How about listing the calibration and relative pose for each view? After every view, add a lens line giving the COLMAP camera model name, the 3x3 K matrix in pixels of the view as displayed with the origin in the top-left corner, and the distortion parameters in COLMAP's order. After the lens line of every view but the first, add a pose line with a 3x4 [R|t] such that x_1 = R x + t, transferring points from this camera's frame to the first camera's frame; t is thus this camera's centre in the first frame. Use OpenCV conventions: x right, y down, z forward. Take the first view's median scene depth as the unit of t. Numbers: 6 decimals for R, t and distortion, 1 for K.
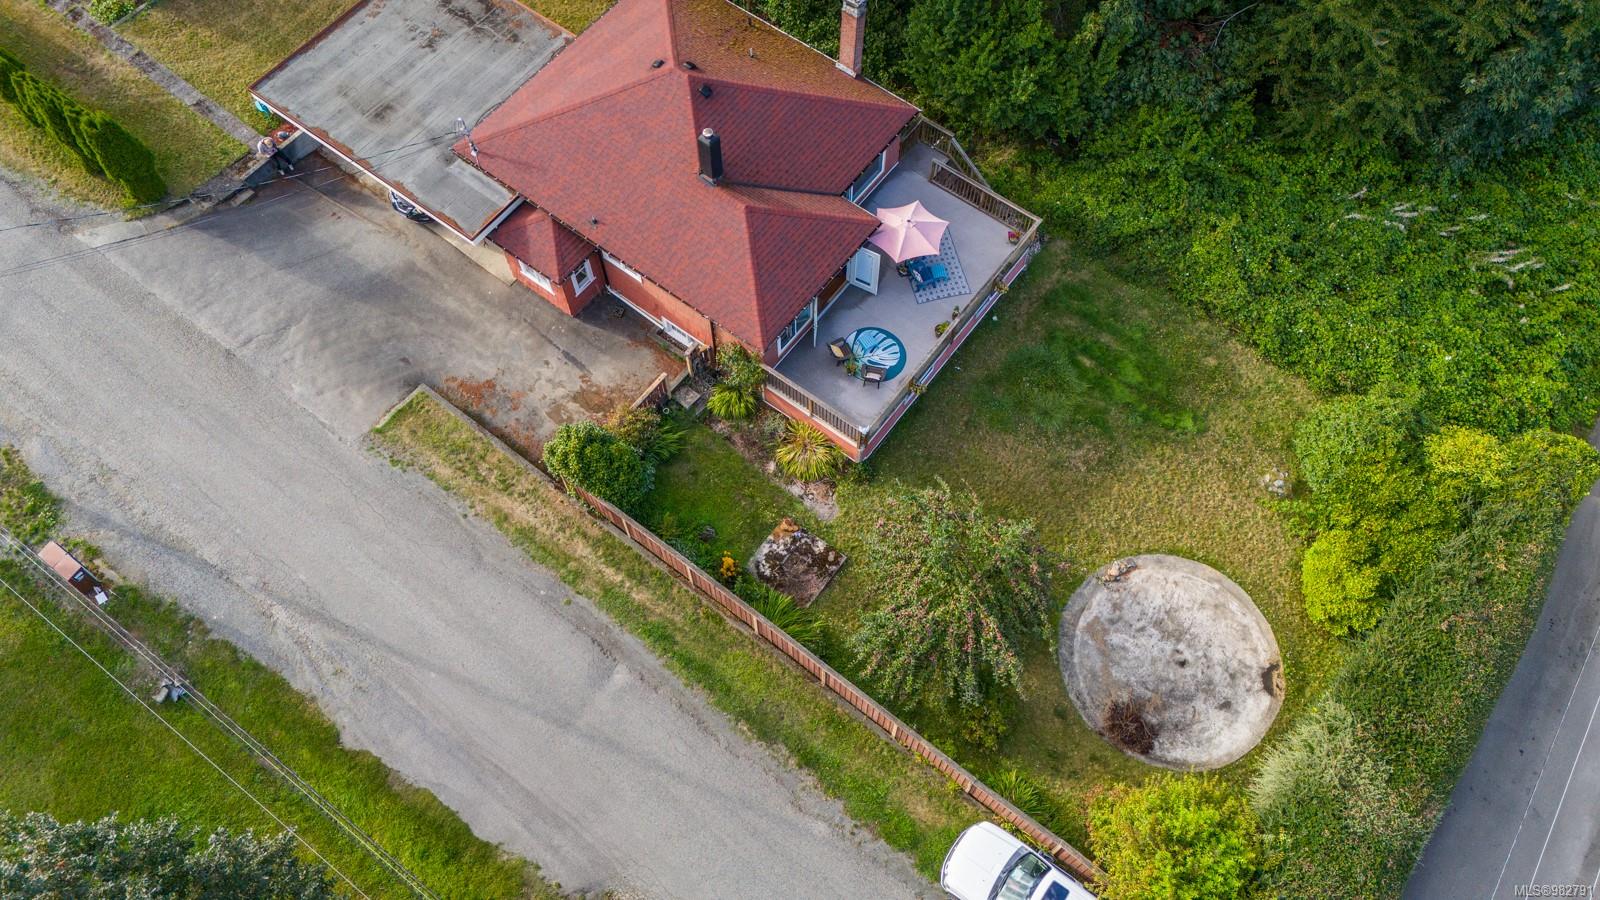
lens RADIAL K [[1170.8, 0, 803.5], [0, 1170.8, 445.7], [0, 0, 1]] dist [0.093021, -0.100200]
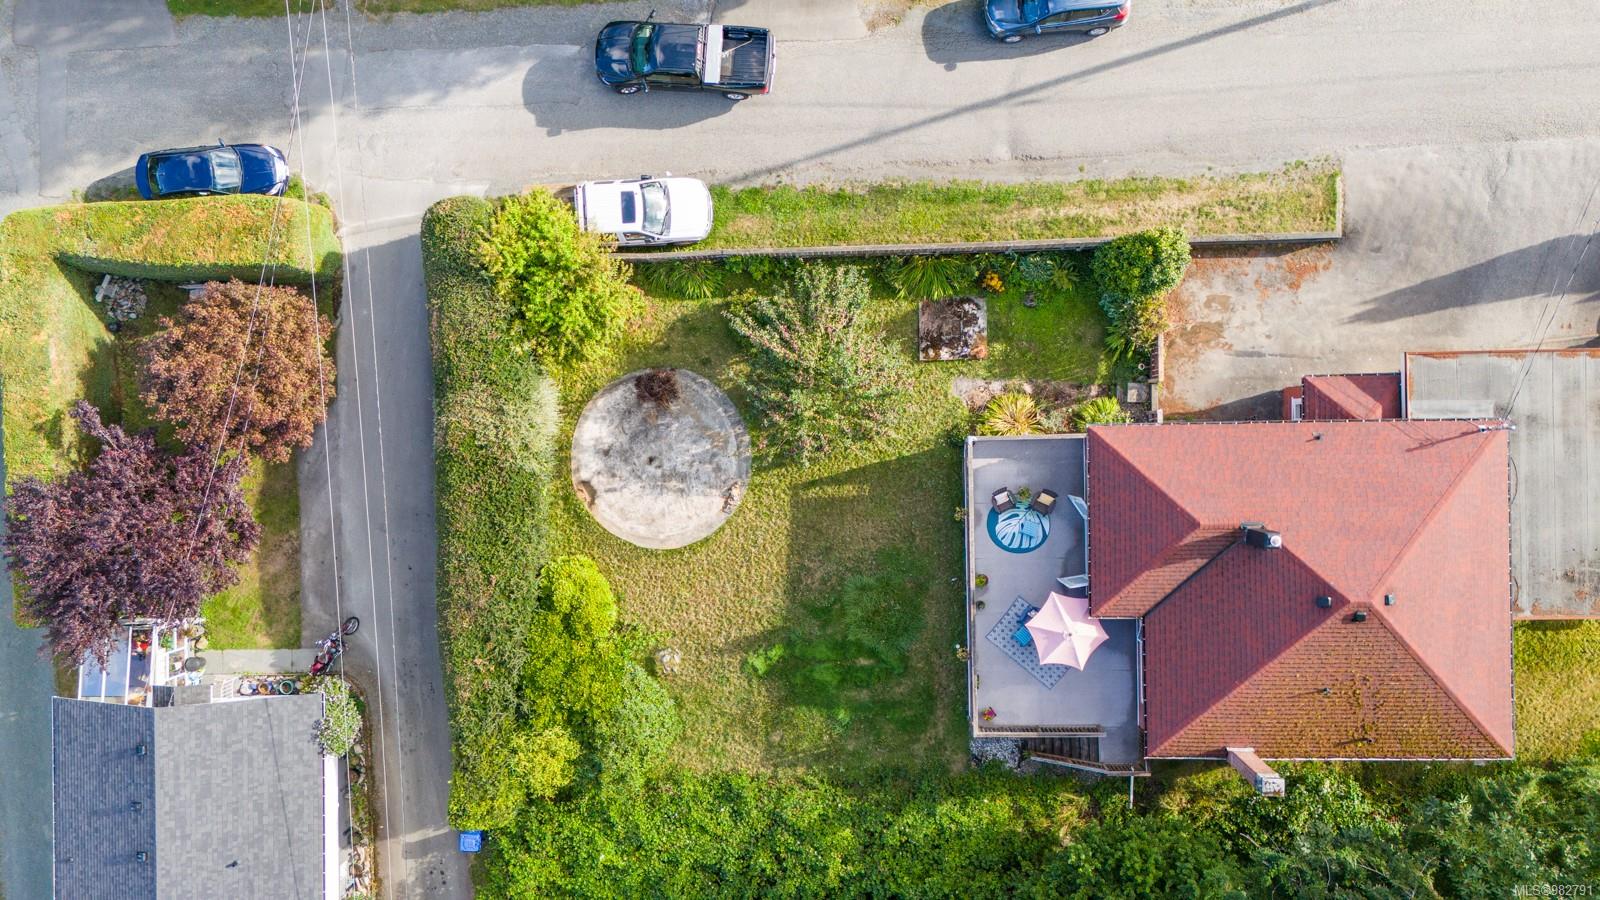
lens RADIAL K [[1170.8, 0, 803.5], [0, 1170.8, 445.7], [0, 0, 1]] dist [0.093021, -0.100200]
pose [[-0.787322, 0.615479, 0.036186, 0.136529], [-0.529576, -0.705156, 0.471492, -0.443850], [0.315710, 0.352053, 0.881128, -0.024097]]
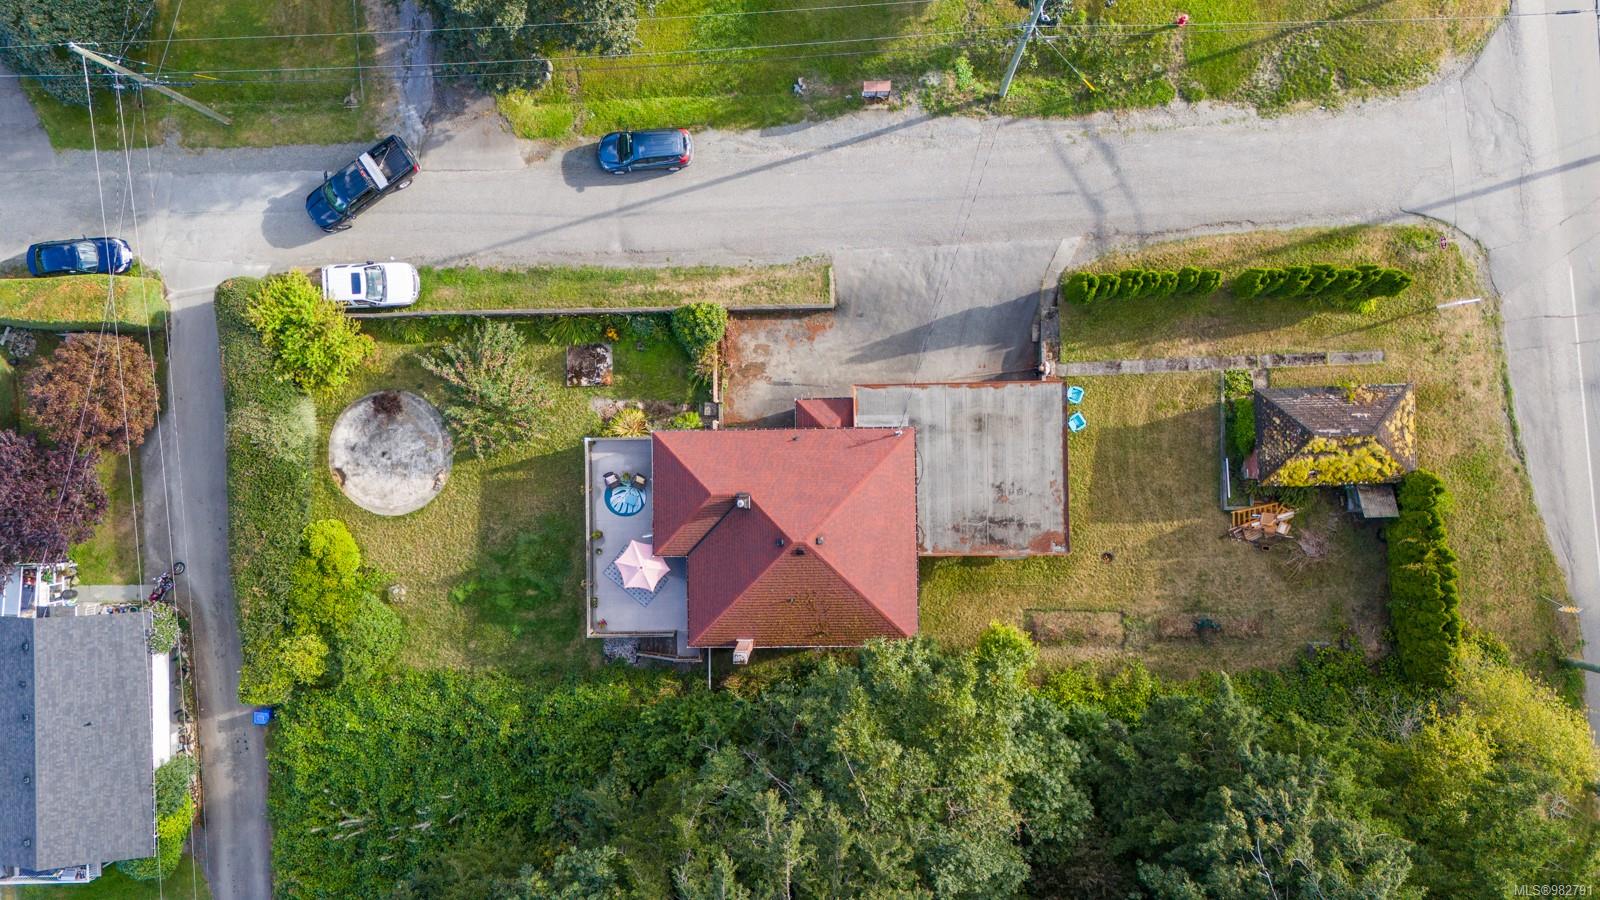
lens RADIAL K [[1170.8, 0, 803.5], [0, 1170.8, 445.7], [0, 0, 1]] dist [0.093021, -0.100200]
pose [[-0.788347, 0.614406, 0.031844, -0.231510], [-0.530763, -0.705376, 0.469825, -0.937765], [0.311125, 0.353483, 0.882185, -0.360119]]
